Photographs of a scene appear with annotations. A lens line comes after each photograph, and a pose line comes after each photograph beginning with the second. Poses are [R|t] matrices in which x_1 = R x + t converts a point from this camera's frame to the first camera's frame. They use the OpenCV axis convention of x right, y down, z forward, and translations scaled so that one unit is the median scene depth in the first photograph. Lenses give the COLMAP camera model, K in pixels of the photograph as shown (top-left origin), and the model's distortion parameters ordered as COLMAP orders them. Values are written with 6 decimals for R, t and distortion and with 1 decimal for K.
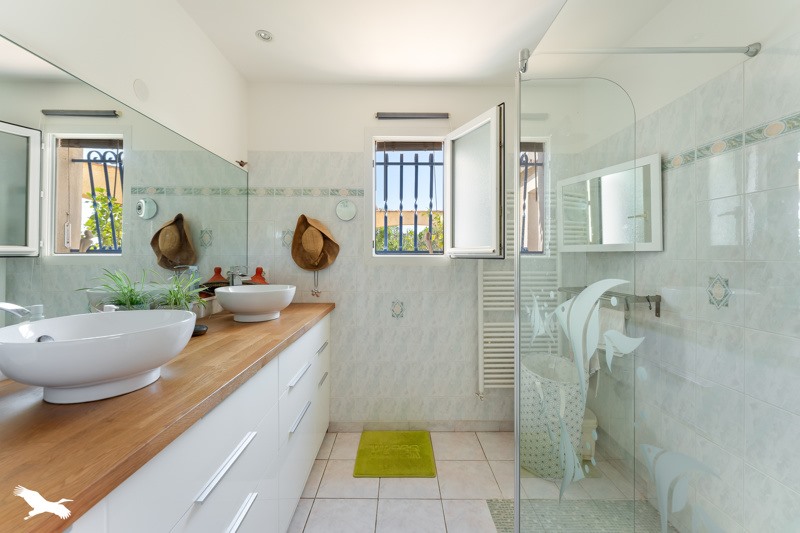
lens RADIAL K [[323.1, 0, 400.1], [0, 323.1, 250.3], [0, 0, 1]] dist [0.000891, 0.000054]
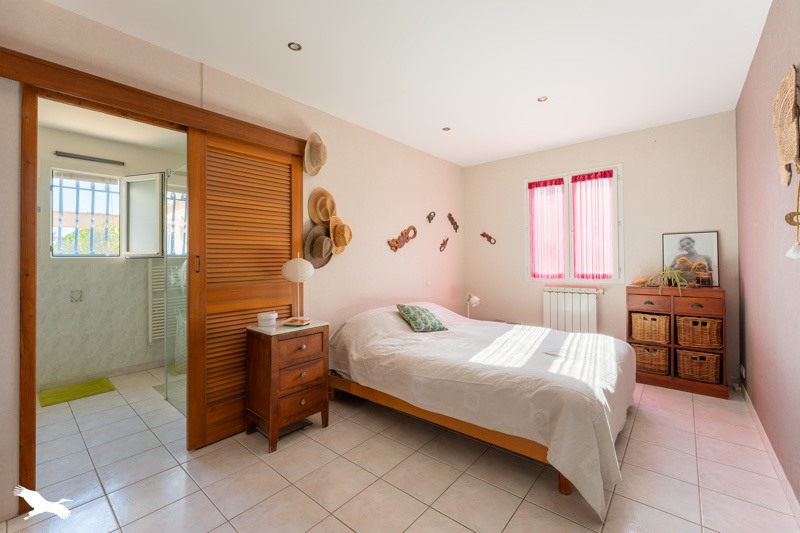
lens RADIAL K [[336.1, 0, 396.6], [0, 336.1, 252.0], [0, 0, 1]] dist [0.011612, 0.000250]
pose [[0.656380, 0.000896, 0.754430, -0.205059], [0.003714, 0.999983, -0.004419, 0.006162], [-0.754421, 0.005703, 0.656366, -0.983176]]
